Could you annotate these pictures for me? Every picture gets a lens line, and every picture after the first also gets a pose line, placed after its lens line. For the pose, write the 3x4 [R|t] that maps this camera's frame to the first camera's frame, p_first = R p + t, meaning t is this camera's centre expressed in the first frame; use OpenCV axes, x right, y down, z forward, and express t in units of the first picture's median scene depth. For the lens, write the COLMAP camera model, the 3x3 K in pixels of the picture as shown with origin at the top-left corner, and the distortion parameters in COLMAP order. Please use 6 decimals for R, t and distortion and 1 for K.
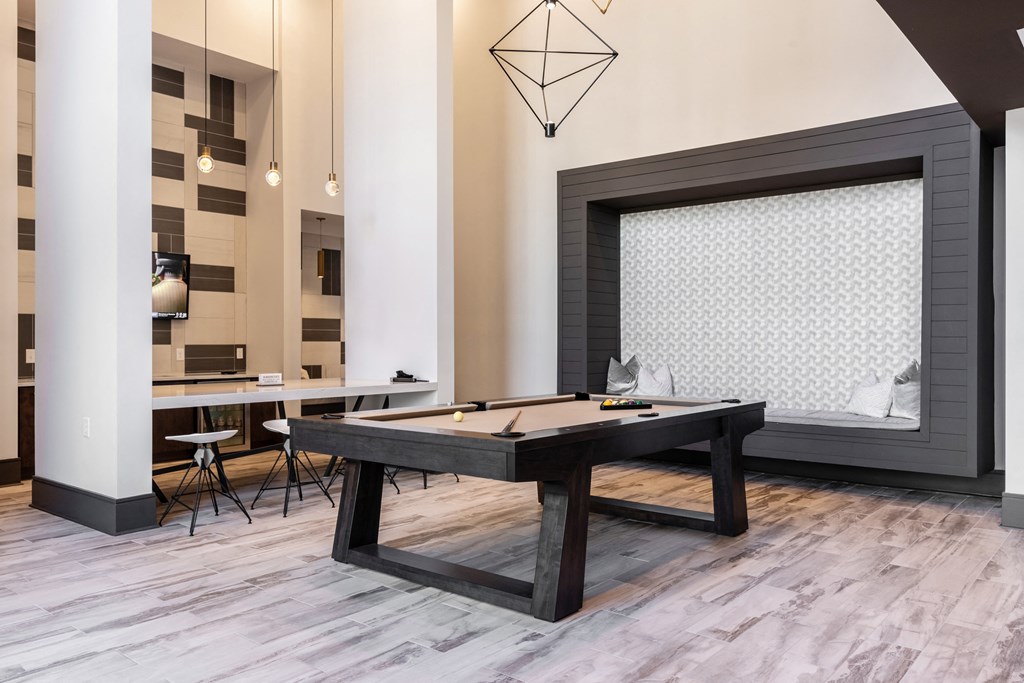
lens RADIAL K [[560.3, 0, 512.4], [0, 560.3, 341.3], [0, 0, 1]] dist [0.004027, -0.001222]
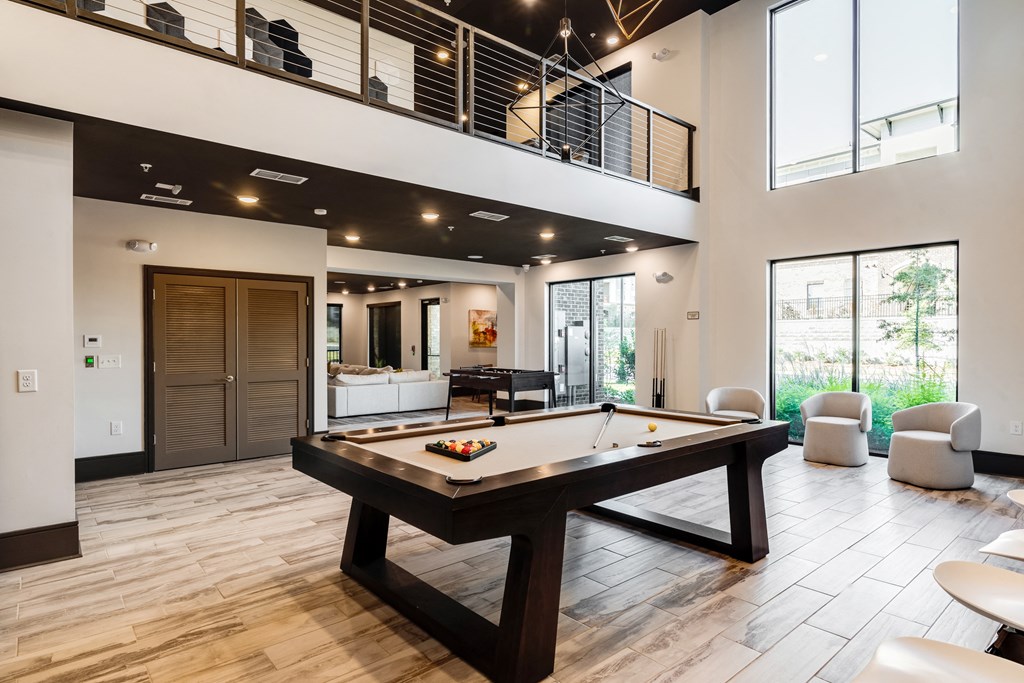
lens RADIAL K [[560.3, 0, 512.4], [0, 560.3, 341.3], [0, 0, 1]] dist [0.004027, -0.001222]
pose [[-0.985075, 0.002192, 0.172114, -0.016774], [0.002959, 0.999987, 0.004199, -0.050083], [-0.172102, 0.004646, -0.985068, 2.825701]]
